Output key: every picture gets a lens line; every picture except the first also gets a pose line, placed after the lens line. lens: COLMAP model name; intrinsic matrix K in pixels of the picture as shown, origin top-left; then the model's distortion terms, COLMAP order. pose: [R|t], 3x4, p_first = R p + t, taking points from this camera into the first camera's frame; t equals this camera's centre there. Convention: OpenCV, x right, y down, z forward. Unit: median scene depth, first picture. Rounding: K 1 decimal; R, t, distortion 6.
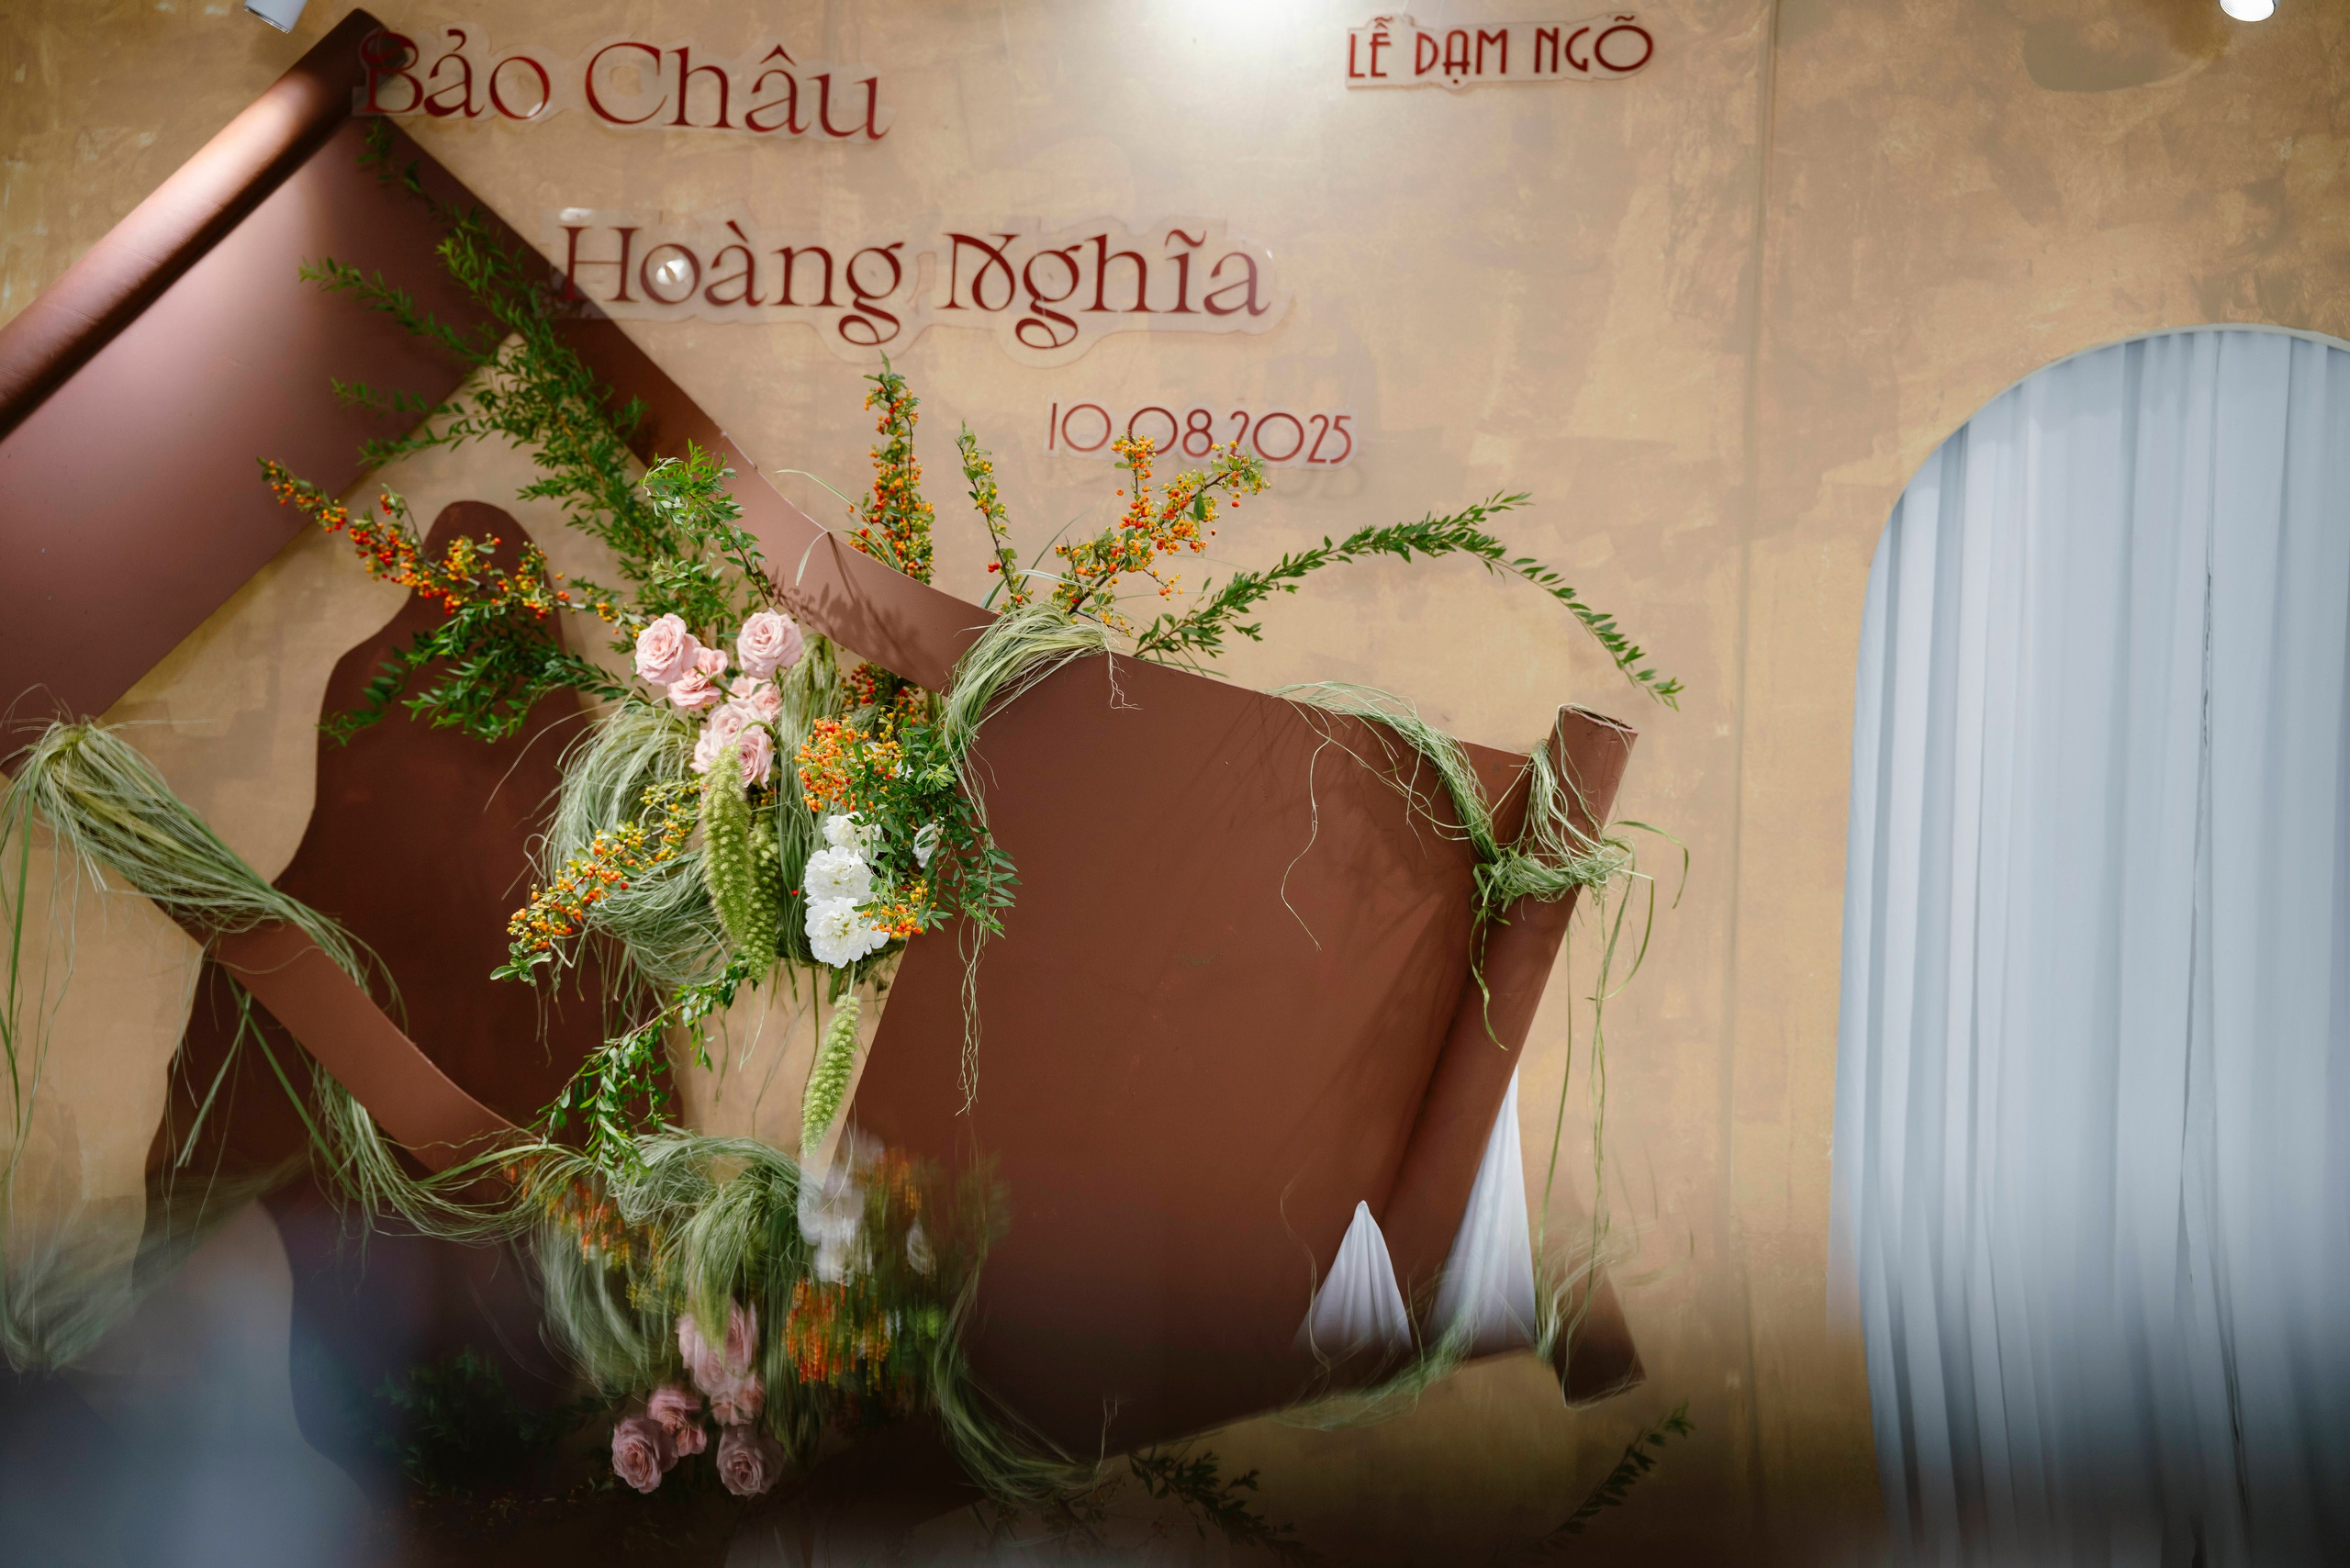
lens RADIAL K [[2598.7, 0, 1185.3], [0, 2598.7, 790.4], [0, 0, 1]] dist [0.091426, 0.000000]
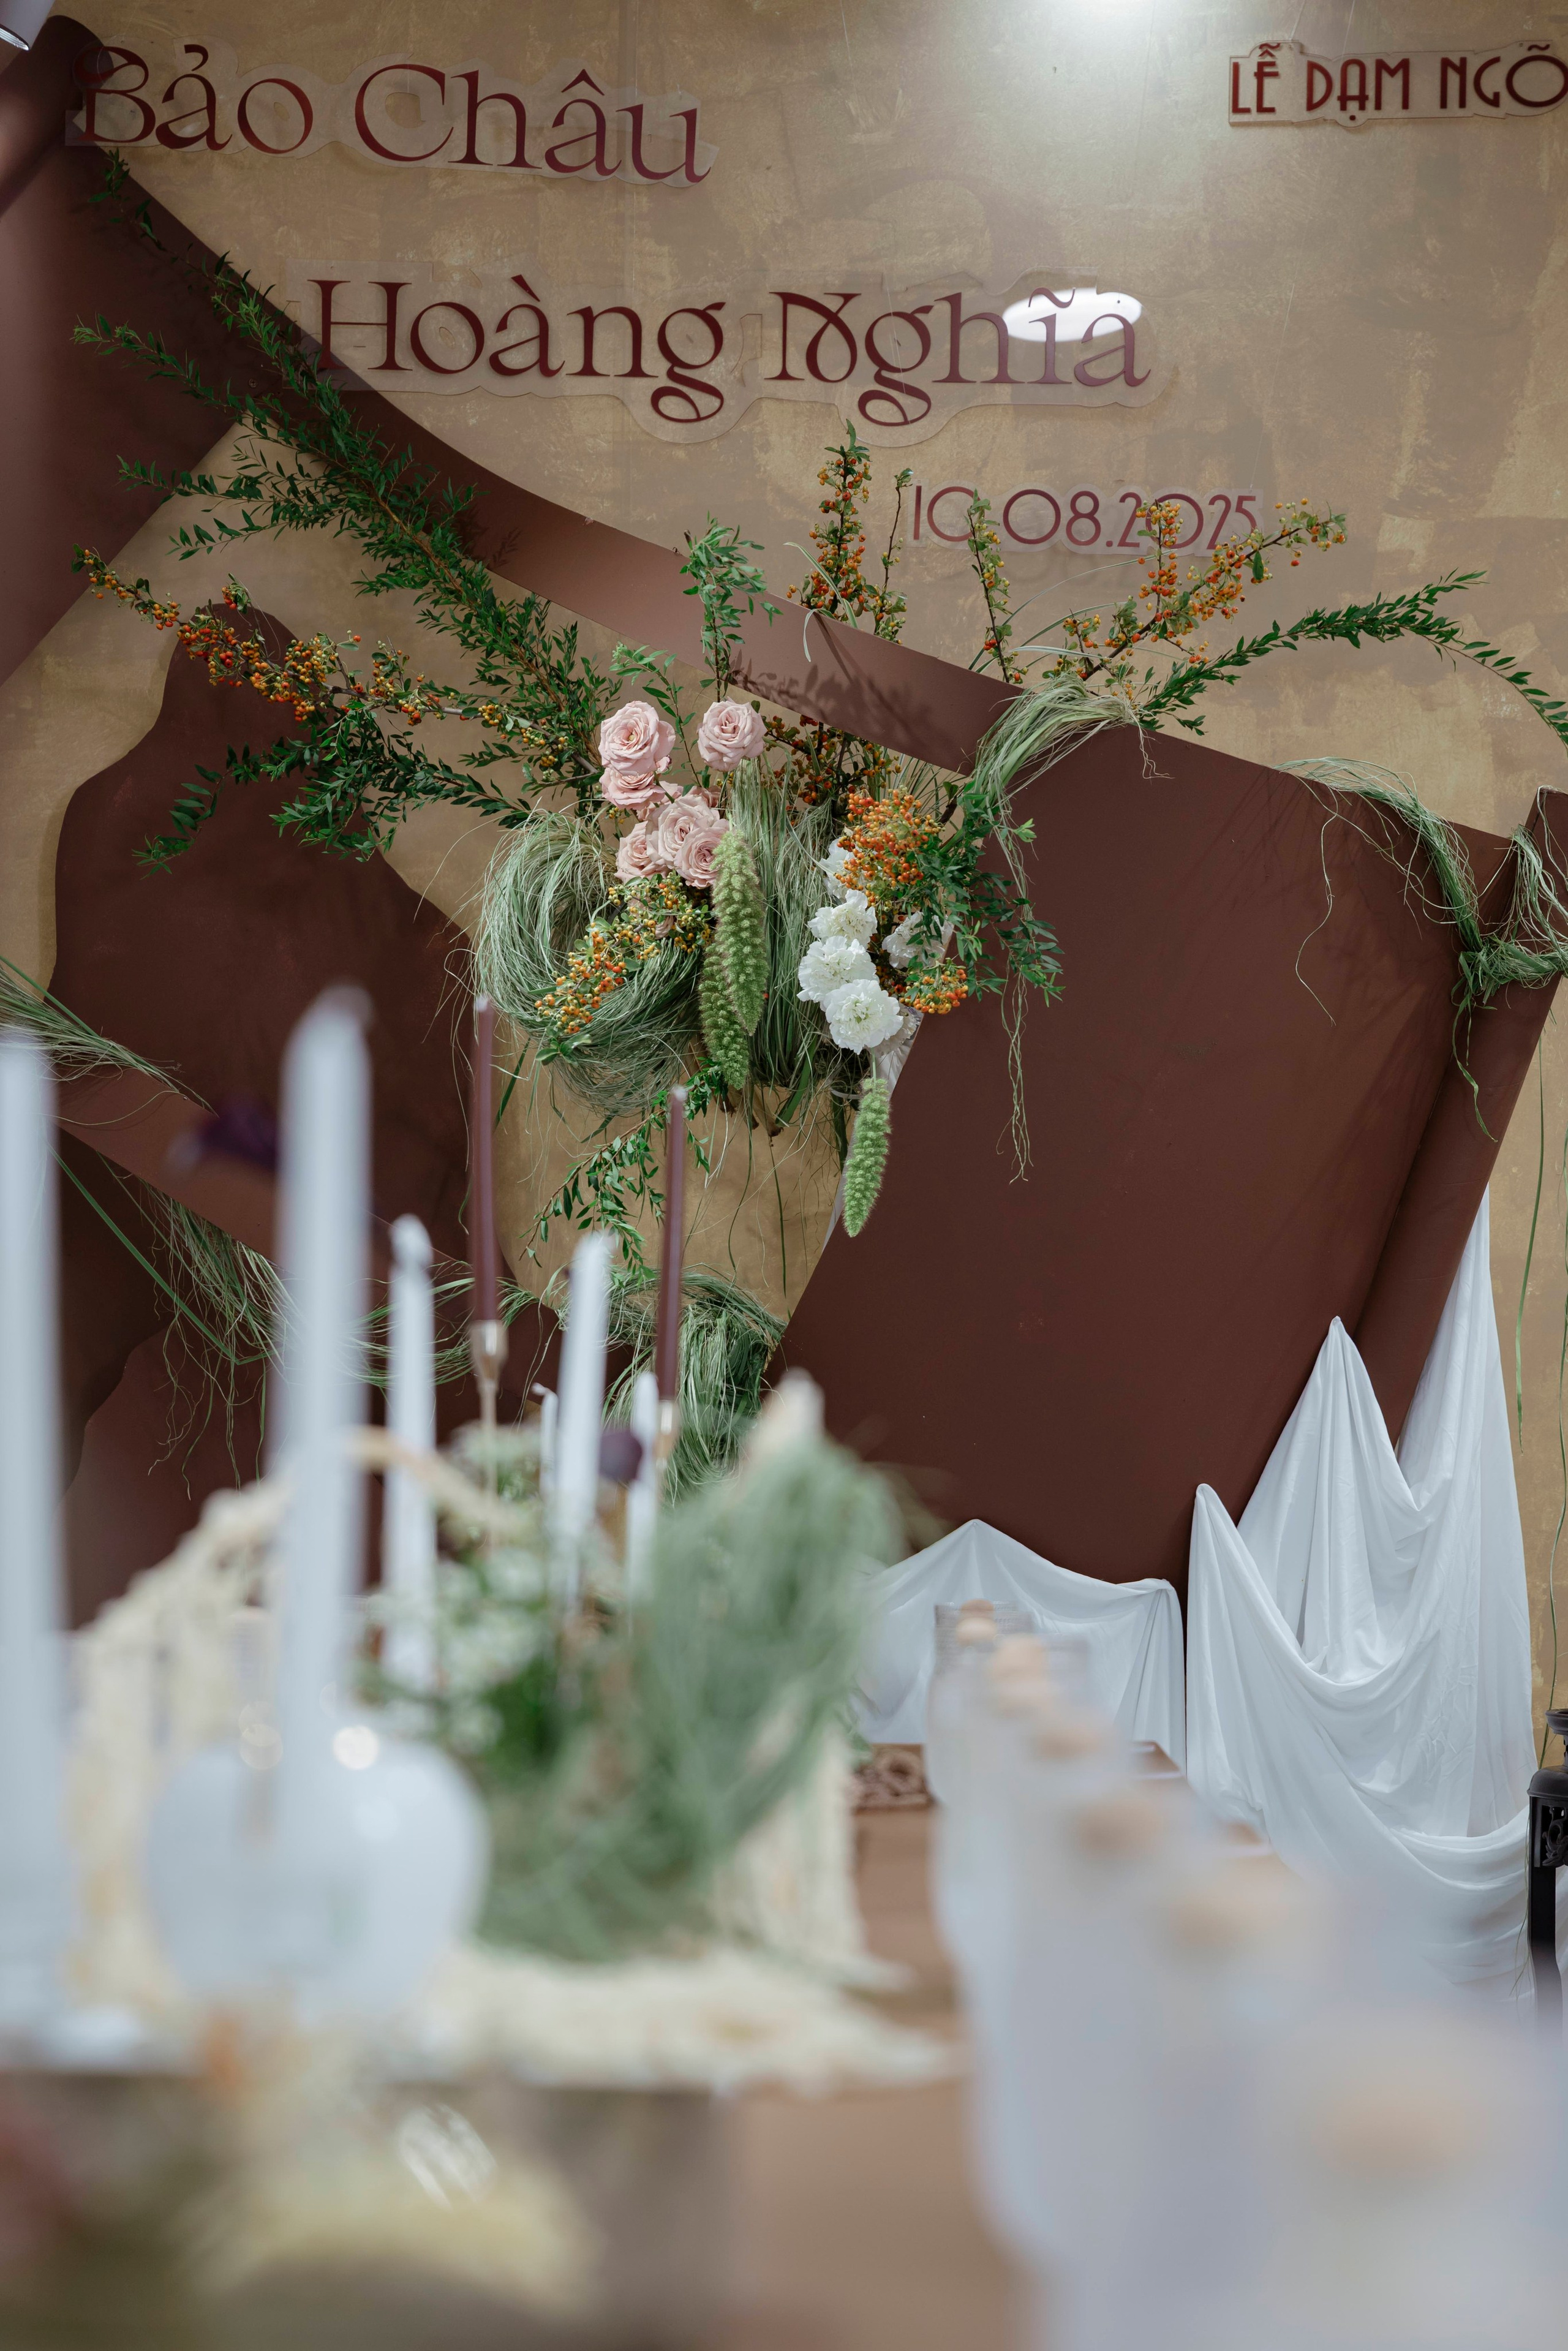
lens RADIAL K [[5160.1, 0, 767.2], [0, 5160.1, 1320.5], [0, 0, 1]] dist [0.418317, 0.000000]
pose [[0.987372, -0.025178, 0.156404, -0.389442], [0.026876, 0.999600, -0.008750, 0.151848], [-0.156121, 0.012844, 0.987654, -0.757321]]
